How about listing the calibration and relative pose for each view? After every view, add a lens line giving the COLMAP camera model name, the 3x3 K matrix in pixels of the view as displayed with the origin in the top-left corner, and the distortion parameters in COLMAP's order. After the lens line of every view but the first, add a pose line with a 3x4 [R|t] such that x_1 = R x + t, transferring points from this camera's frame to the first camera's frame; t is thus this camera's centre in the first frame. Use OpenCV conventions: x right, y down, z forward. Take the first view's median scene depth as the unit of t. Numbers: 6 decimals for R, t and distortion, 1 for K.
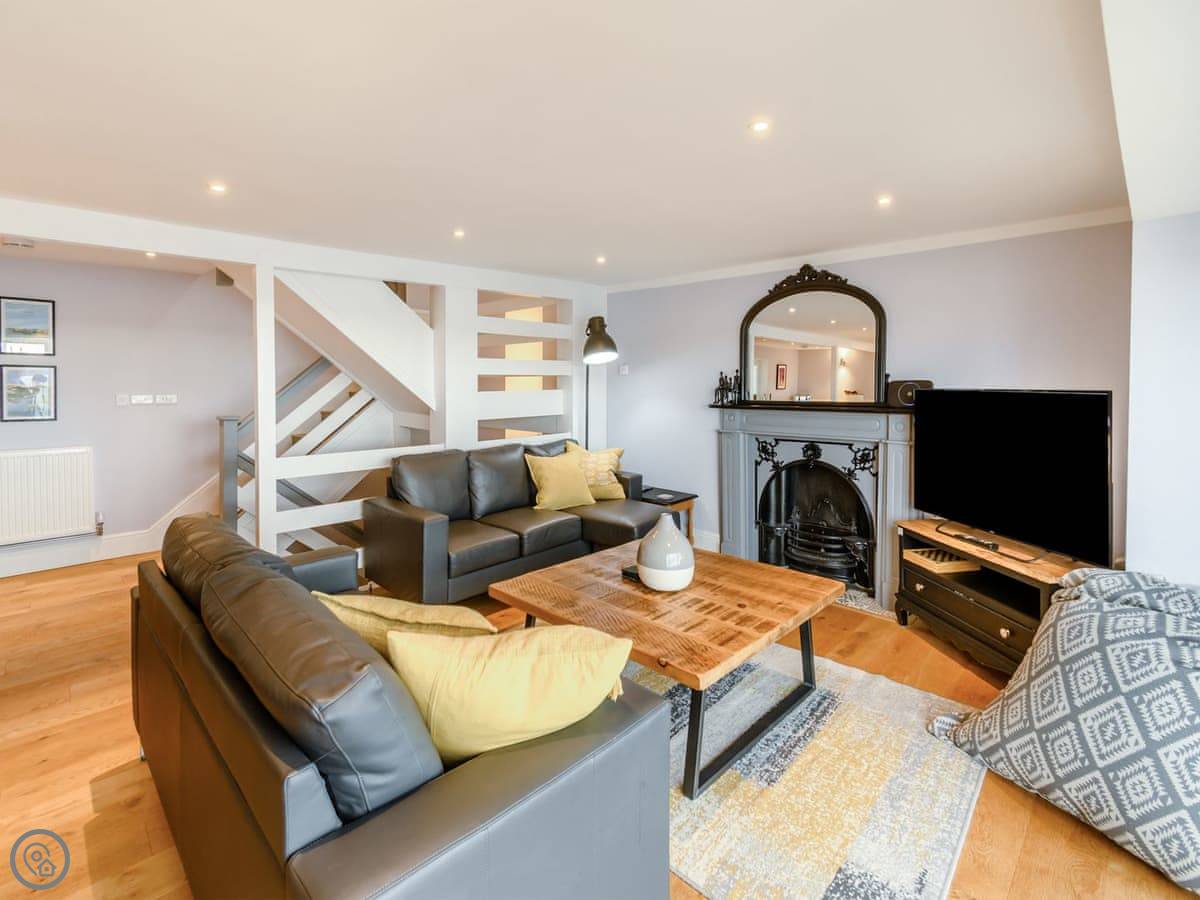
lens RADIAL K [[549.5, 0, 580.5], [0, 549.5, 403.3], [0, 0, 1]] dist [0.003627, -0.001626]
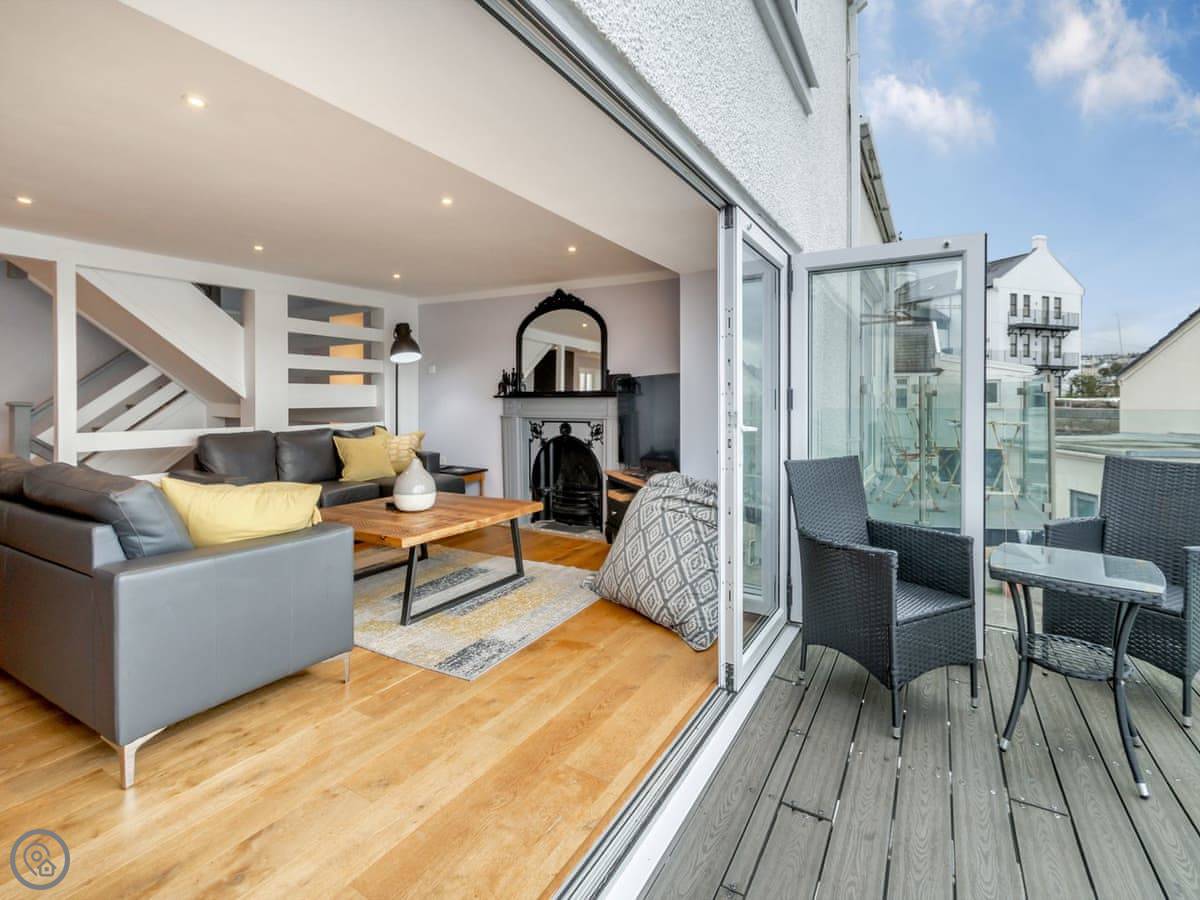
lens RADIAL K [[549.5, 0, 600.5], [0, 549.5, 411.0], [0, 0, 1]] dist [0.003627, -0.001626]
pose [[0.965539, -0.003859, 0.260229, 0.151503], [0.008134, 0.999849, -0.015356, 0.063245], [-0.260130, 0.016943, 0.965425, -0.298881]]
